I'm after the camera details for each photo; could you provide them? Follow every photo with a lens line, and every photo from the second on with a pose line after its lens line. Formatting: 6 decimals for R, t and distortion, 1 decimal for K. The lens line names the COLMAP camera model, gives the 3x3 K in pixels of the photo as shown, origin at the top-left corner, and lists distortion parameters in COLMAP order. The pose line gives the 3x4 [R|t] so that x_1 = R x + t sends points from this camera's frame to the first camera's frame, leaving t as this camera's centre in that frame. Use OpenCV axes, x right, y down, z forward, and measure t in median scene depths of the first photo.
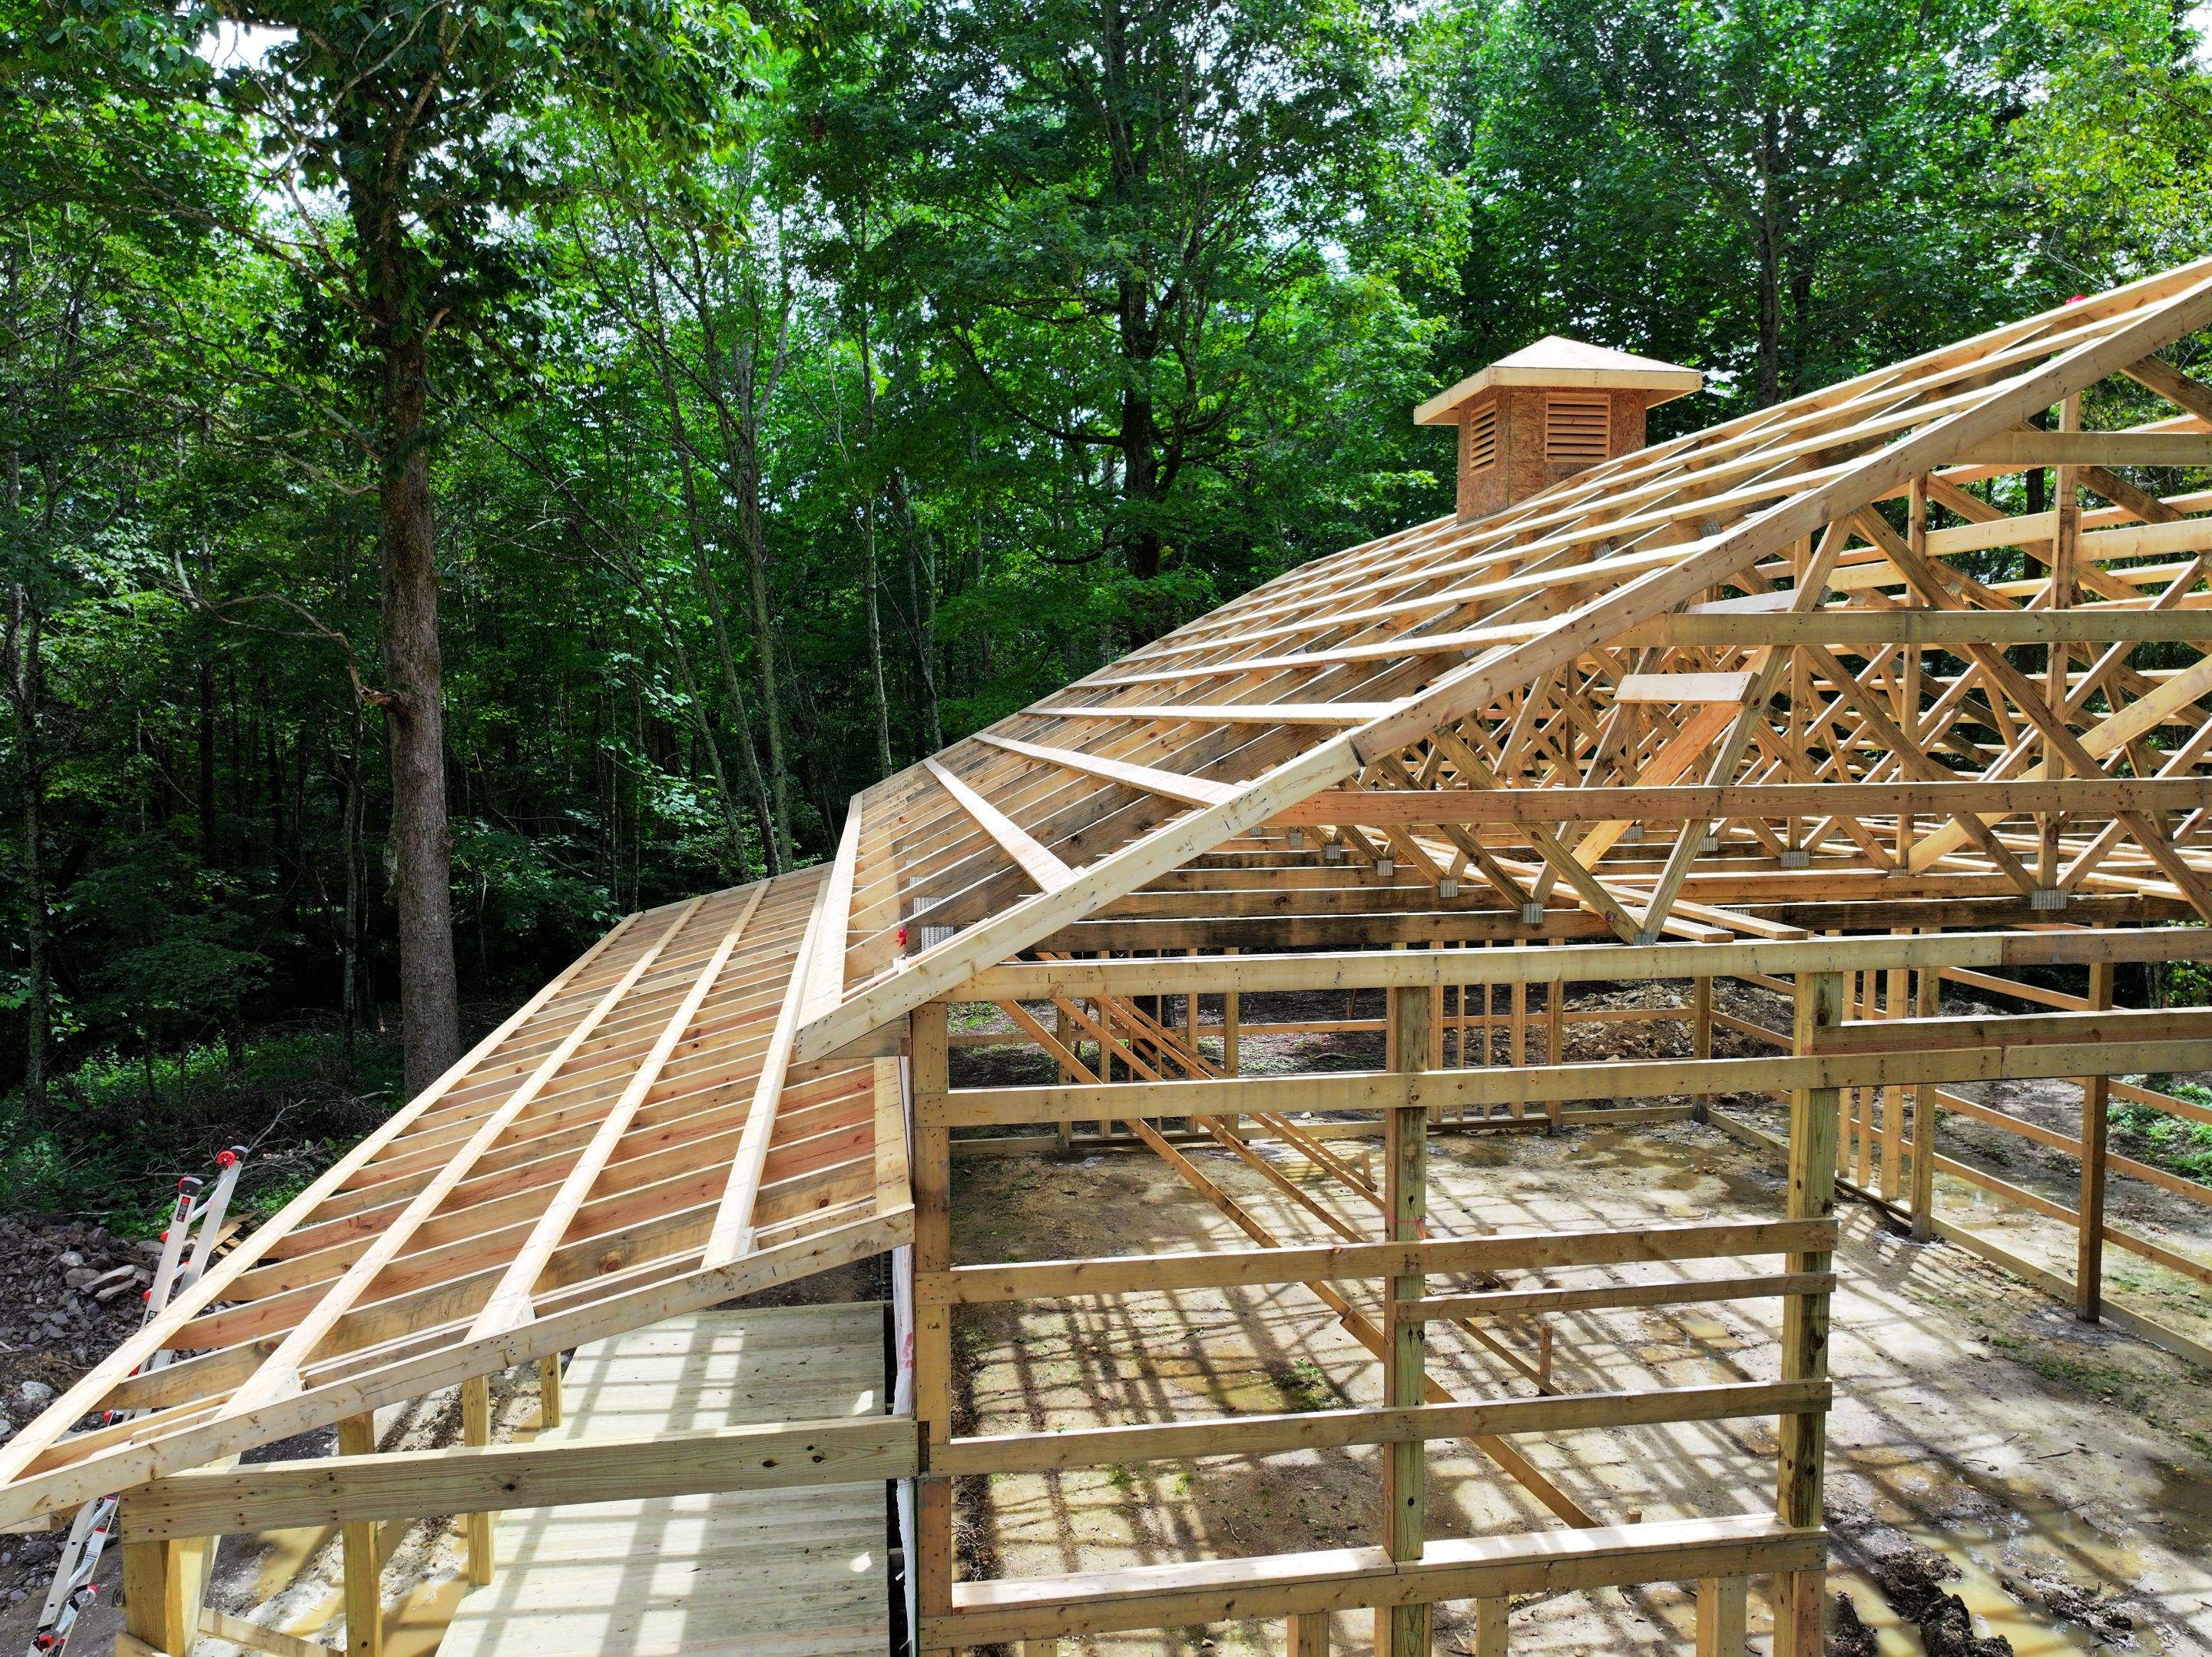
lens RADIAL K [[1552.7, 0, 1106.0], [0, 1552.7, 828.5], [0, 0, 1]] dist [0.001427, 0.011937]
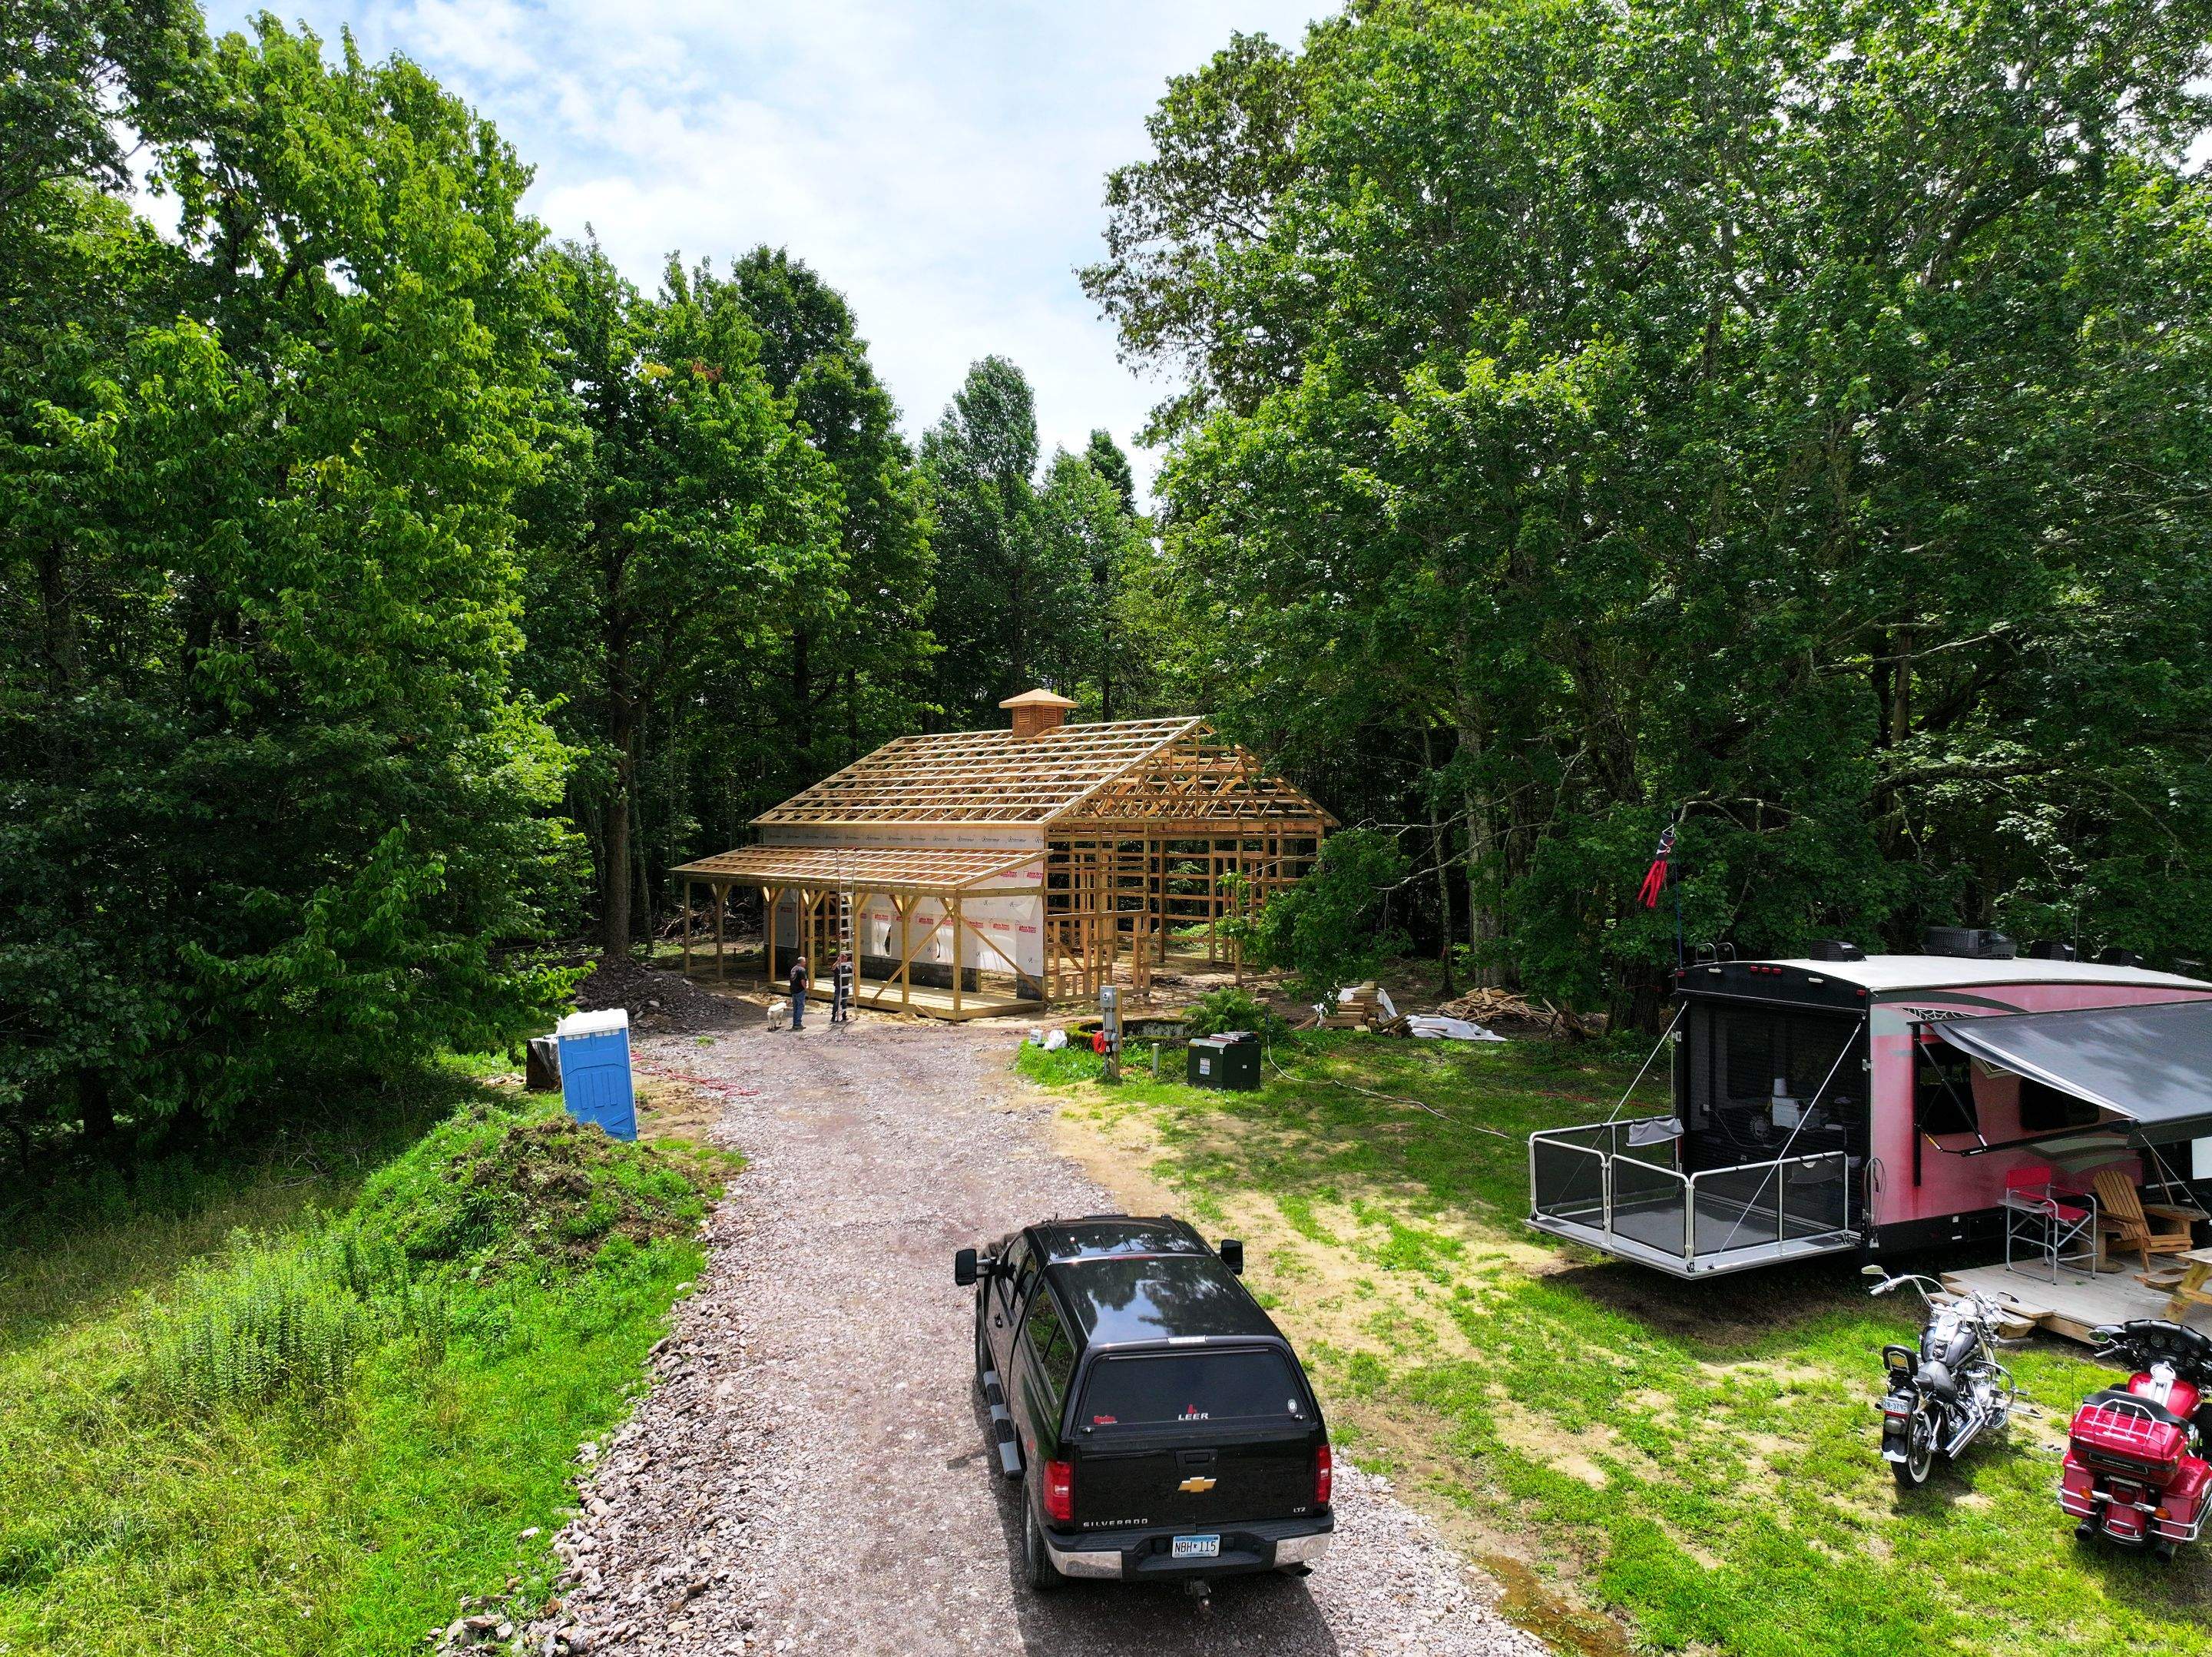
lens RADIAL K [[1543.5, 0, 1106.0], [0, 1543.5, 828.5], [0, 0, 1]] dist [0.006117, 0.004112]
pose [[0.827803, 0.008664, 0.560952, -1.585583], [0.034366, 0.997220, -0.066117, 0.251528], [-0.559965, 0.074009, 0.825204, -2.022295]]
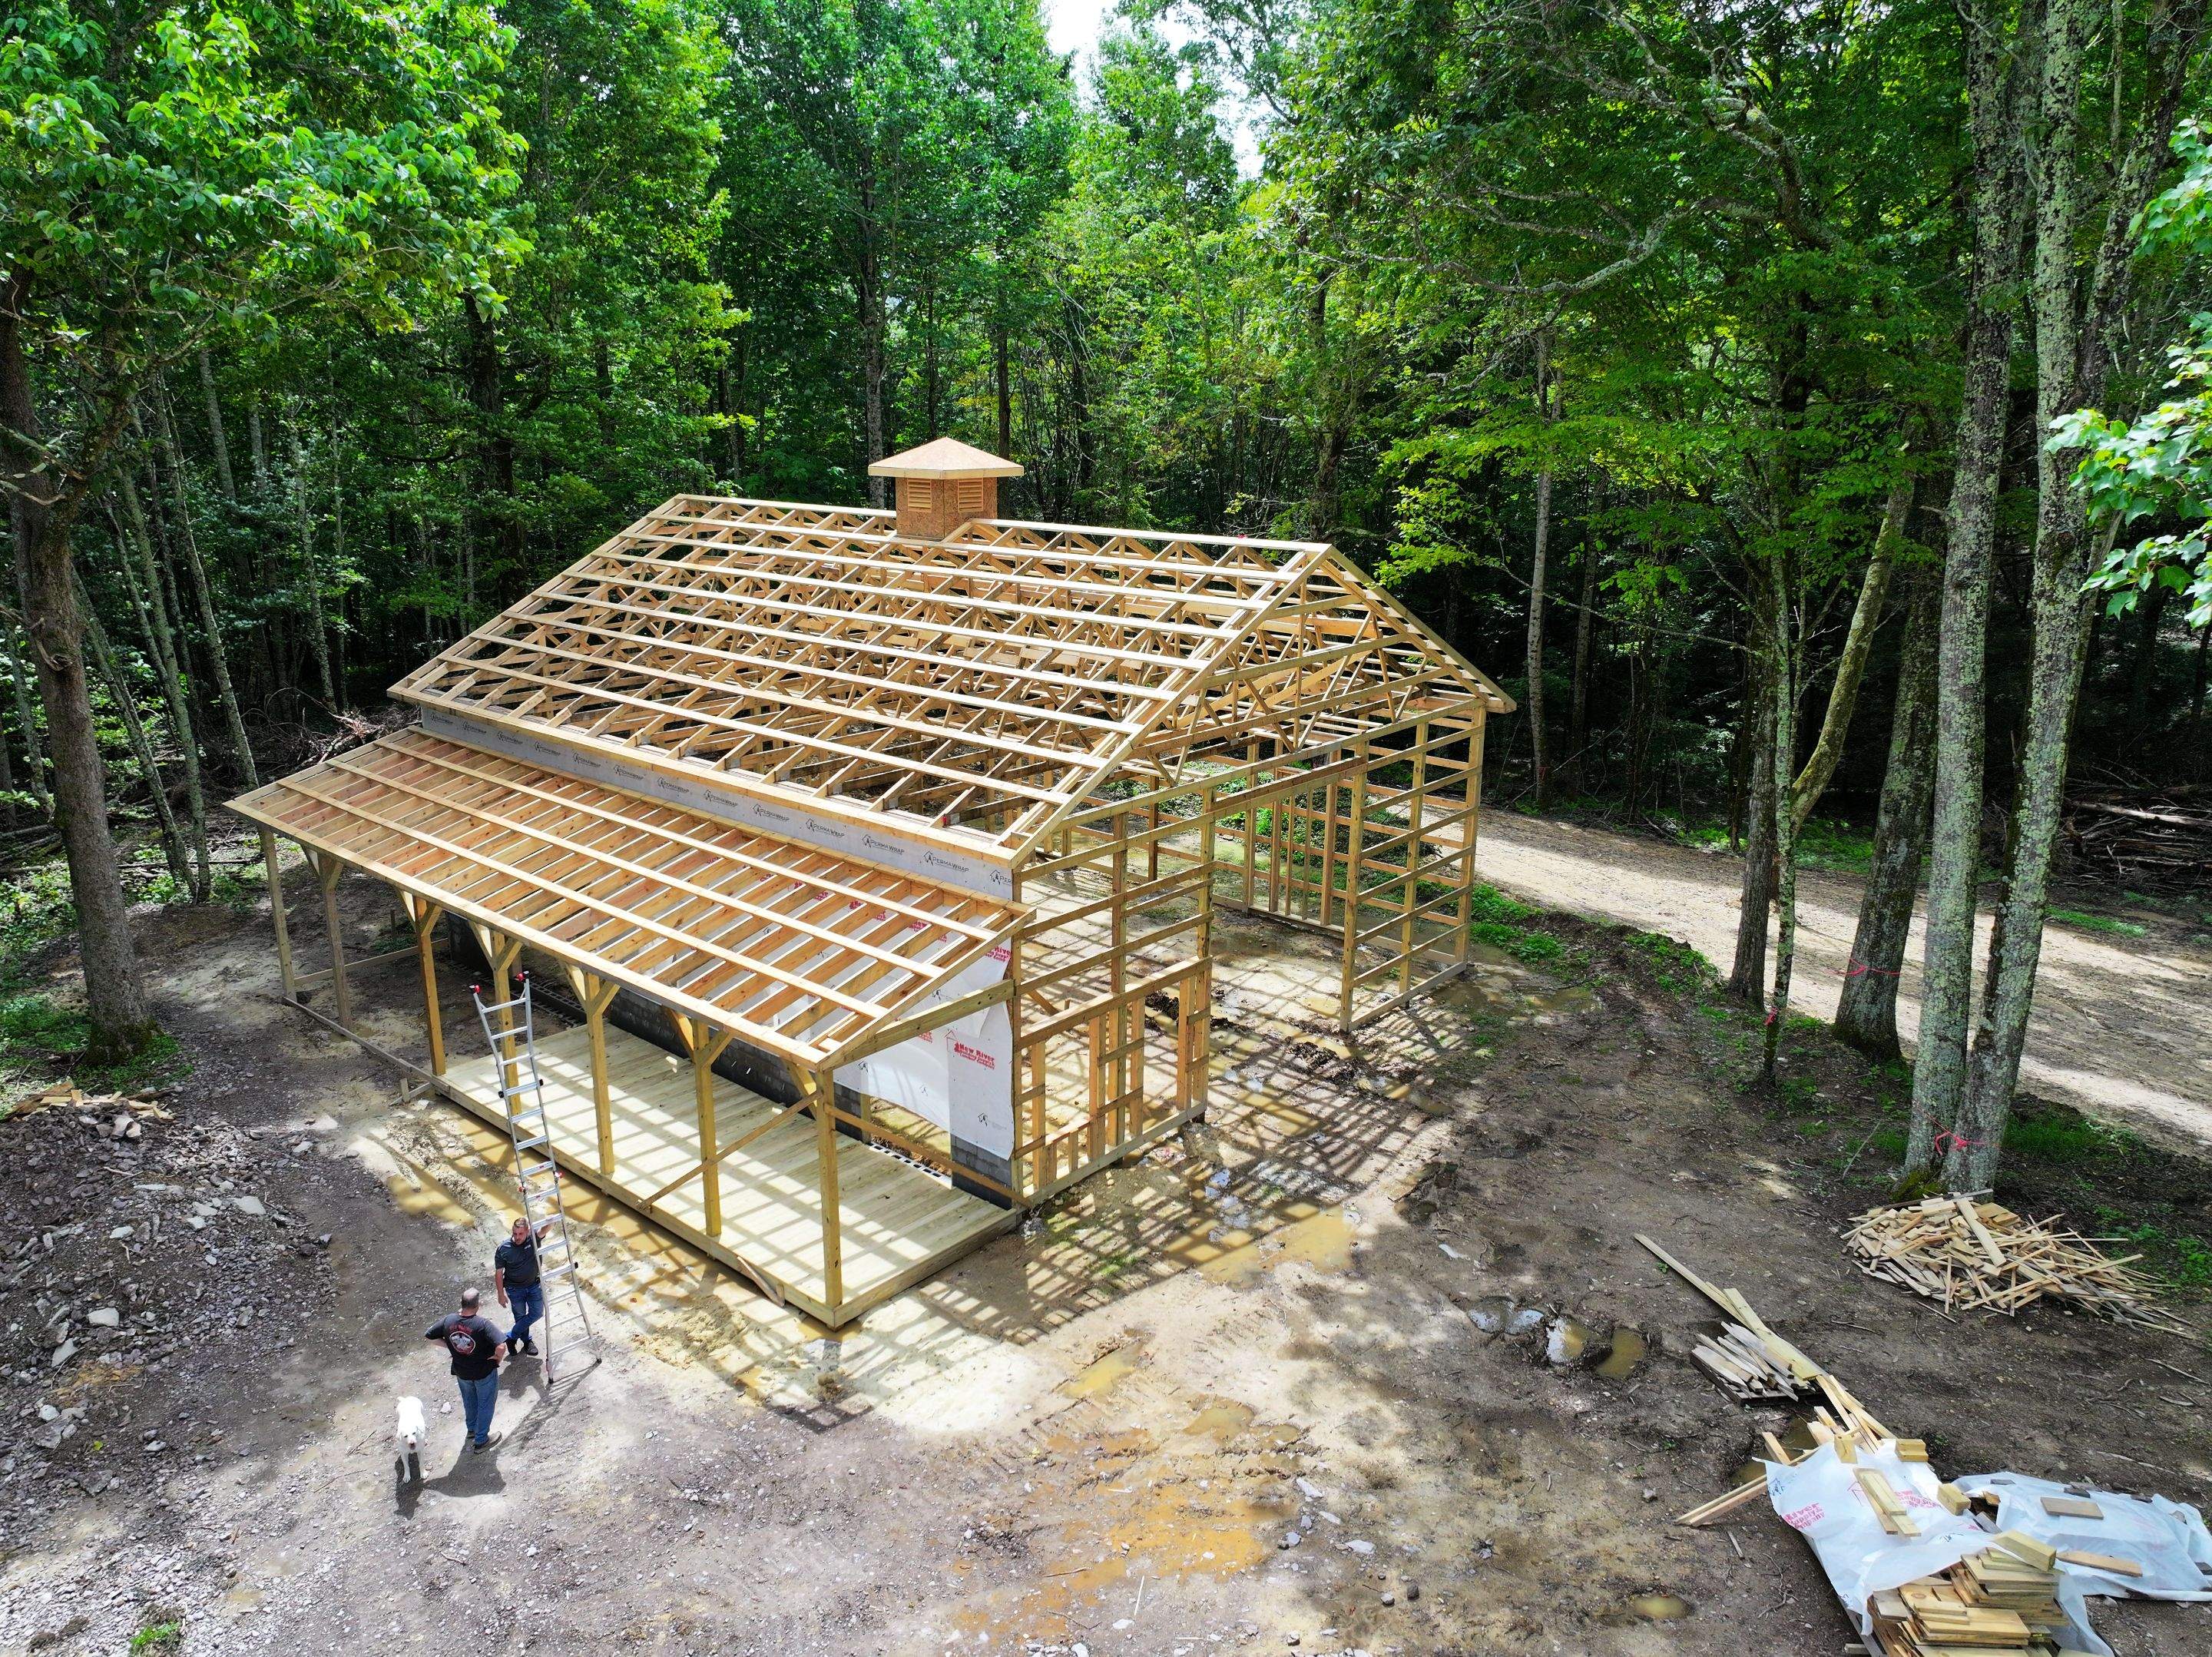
lens RADIAL K [[1543.5, 0, 1106.0], [0, 1543.5, 828.5], [0, 0, 1]] dist [0.006117, 0.004112]
pose [[0.757399, -0.159772, 0.633103, -0.804430], [0.033605, 0.977854, 0.206571, -0.227556], [-0.652087, -0.135181, 0.745995, -0.569427]]
